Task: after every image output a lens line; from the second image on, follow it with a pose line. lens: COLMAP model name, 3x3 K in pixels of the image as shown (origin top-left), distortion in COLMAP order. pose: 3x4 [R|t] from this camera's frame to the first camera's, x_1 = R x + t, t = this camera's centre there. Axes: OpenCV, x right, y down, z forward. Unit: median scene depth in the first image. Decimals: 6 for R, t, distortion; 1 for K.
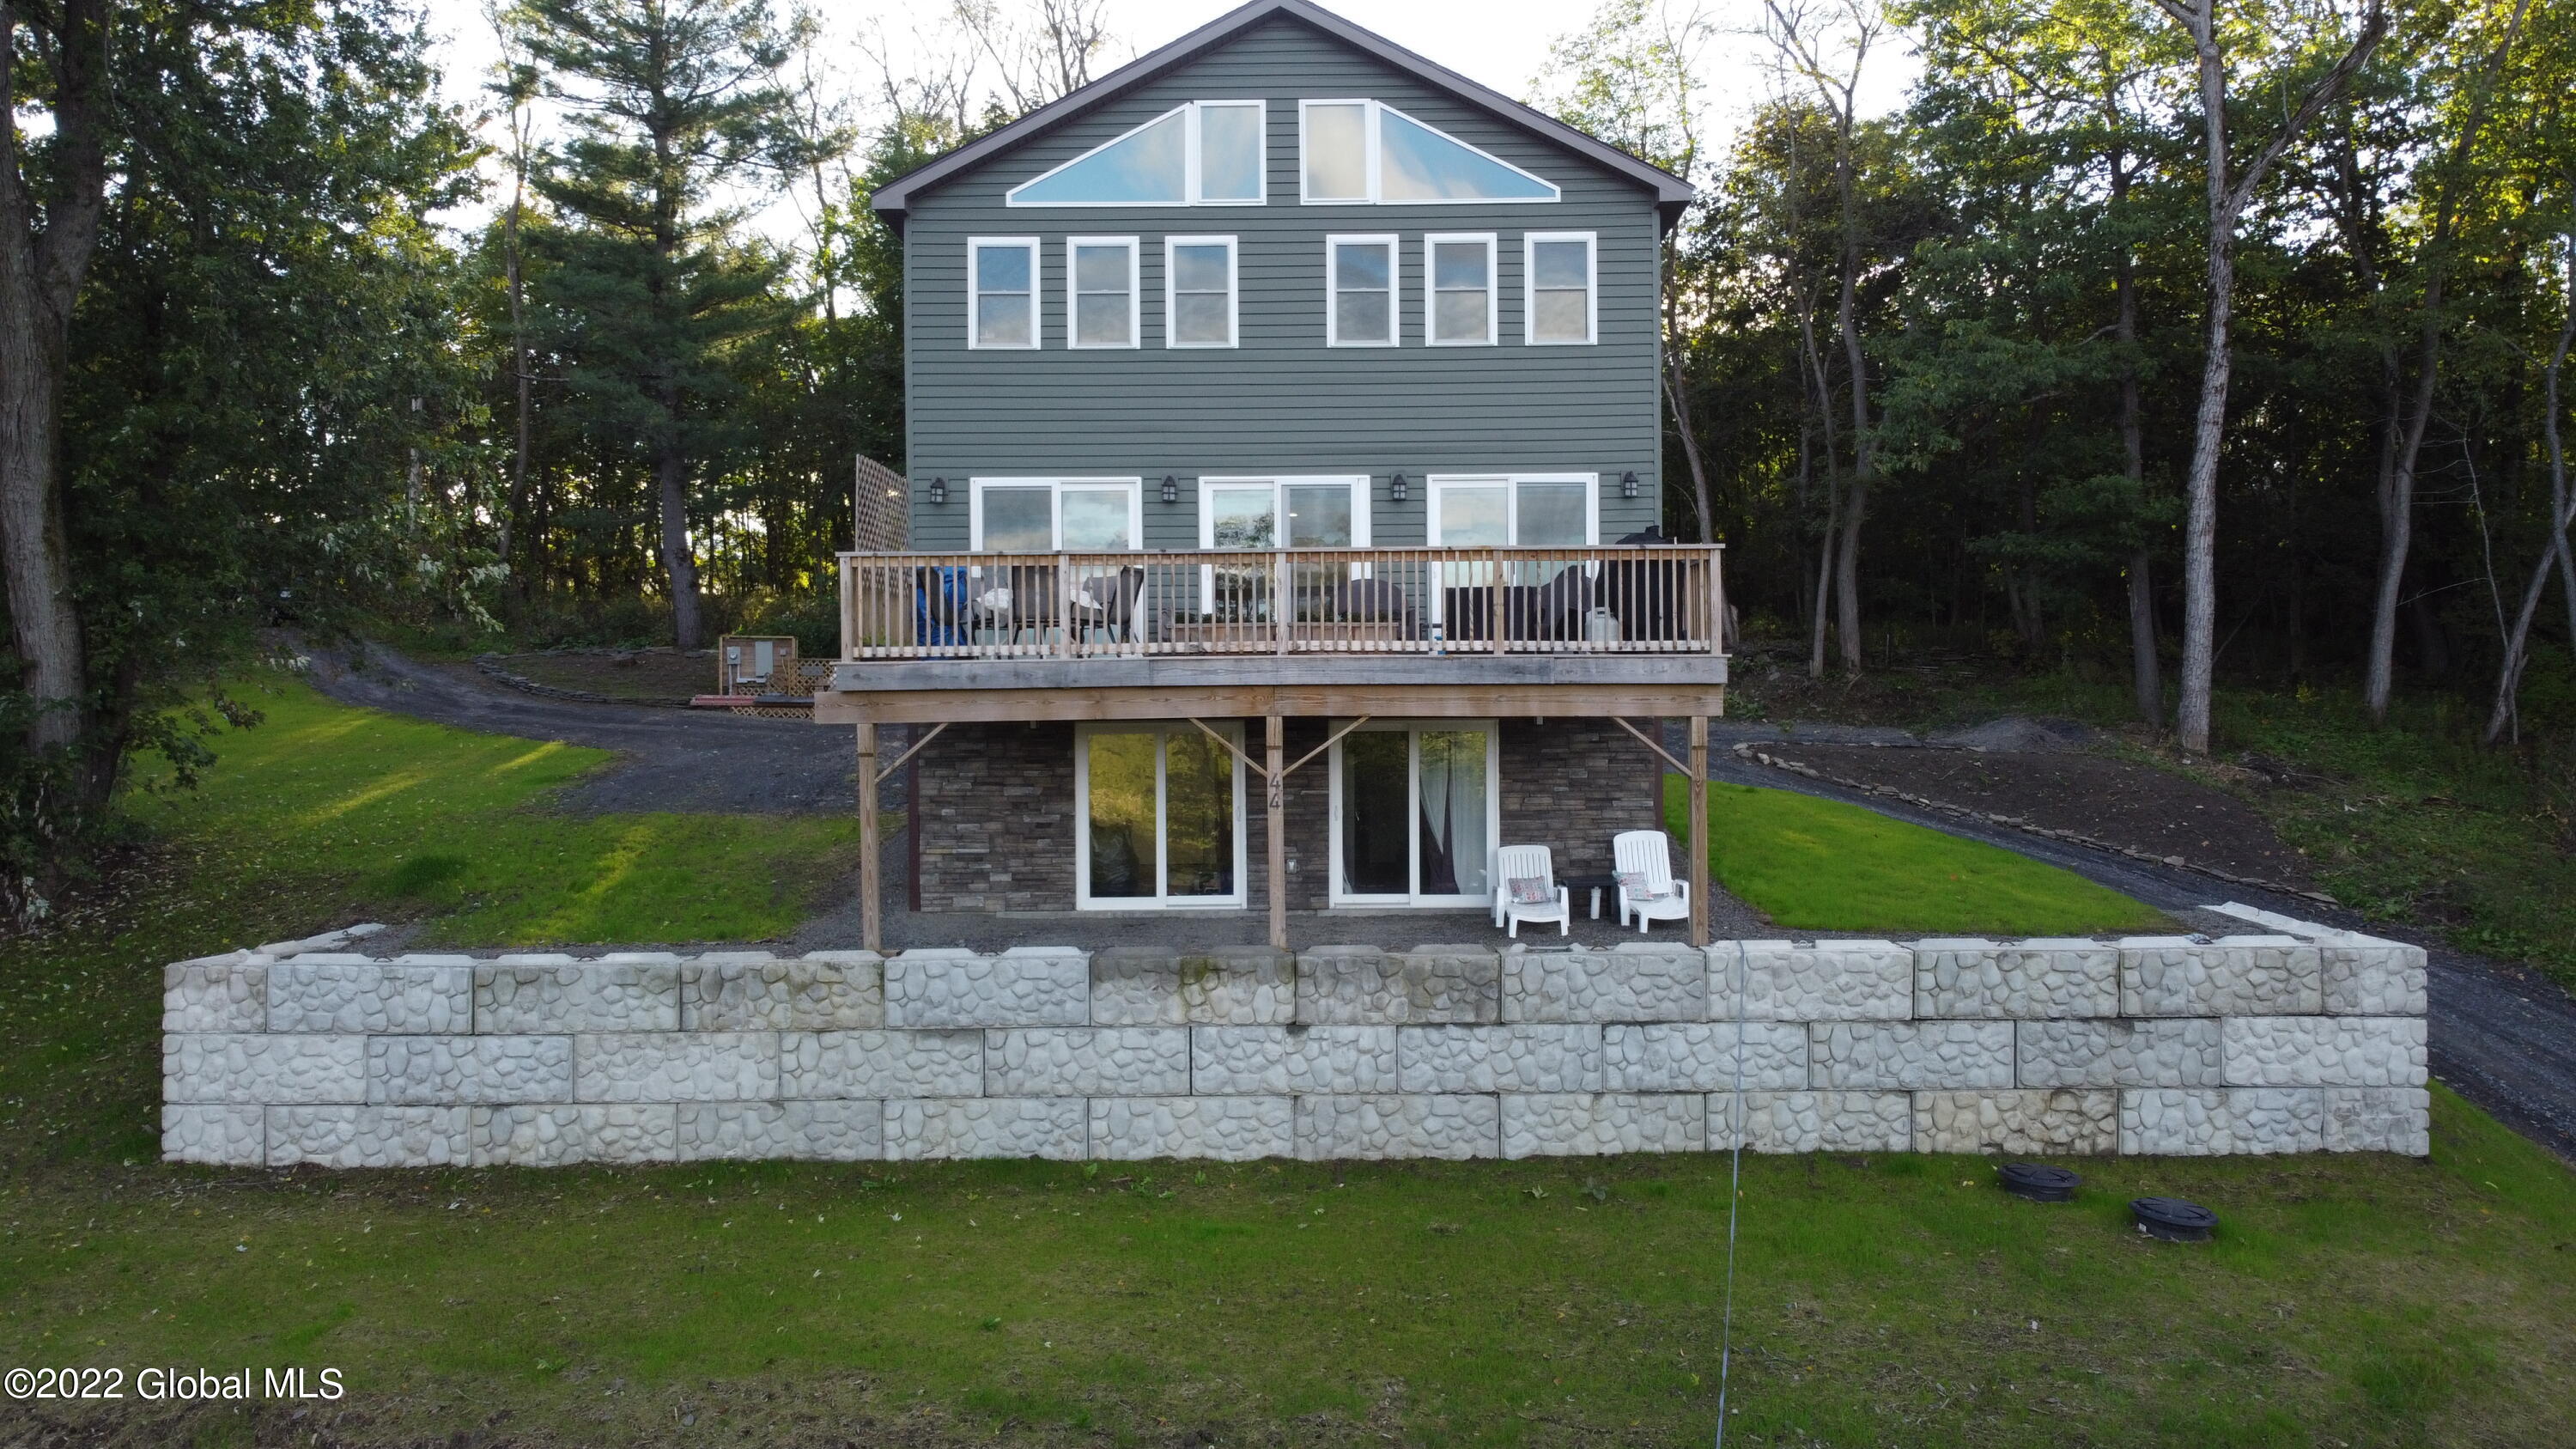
lens RADIAL K [[1941.5, 0, 1304.3], [0, 1941.5, 723.2], [0, 0, 1]] dist [0.017015, -0.023748]
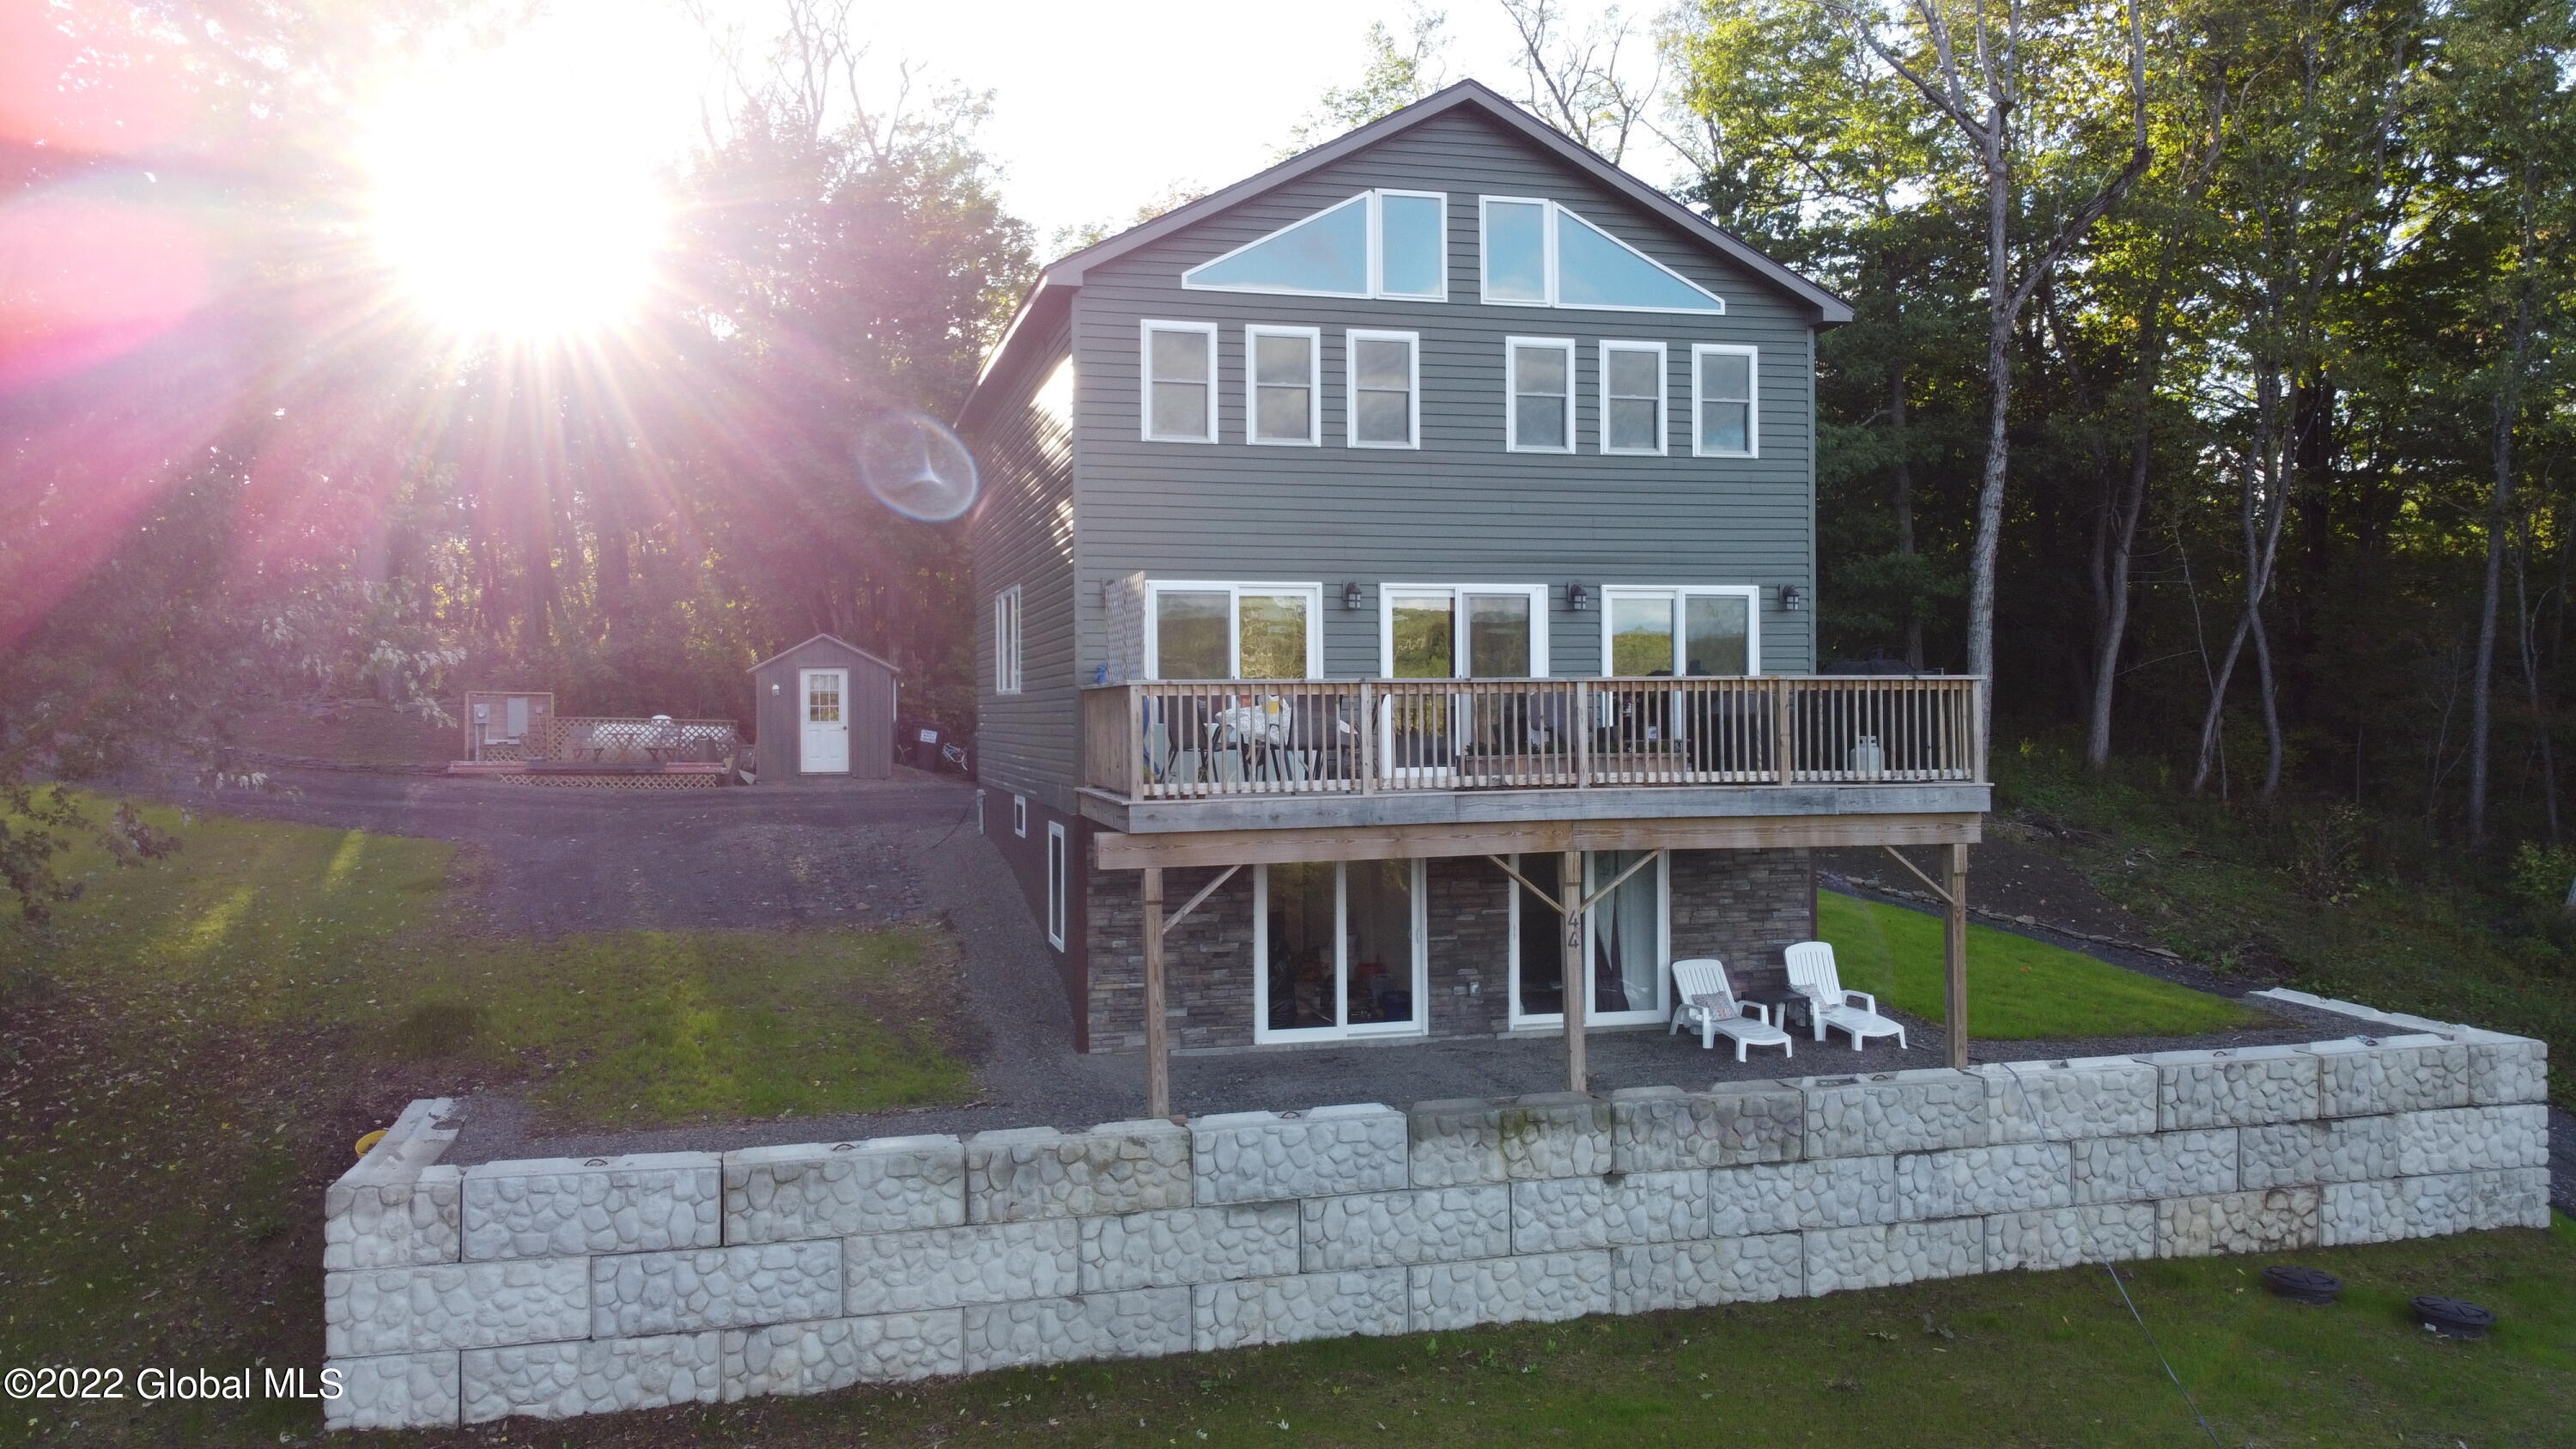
lens RADIAL K [[1941.5, 0, 1290.1], [0, 1941.5, 723.1], [0, 0, 1]] dist [0.017015, -0.023748]
pose [[0.964868, -0.002523, 0.262722, -0.410594], [0.003162, 0.999993, -0.002009, -0.066896], [-0.262715, 0.002769, 0.964869, 0.110788]]
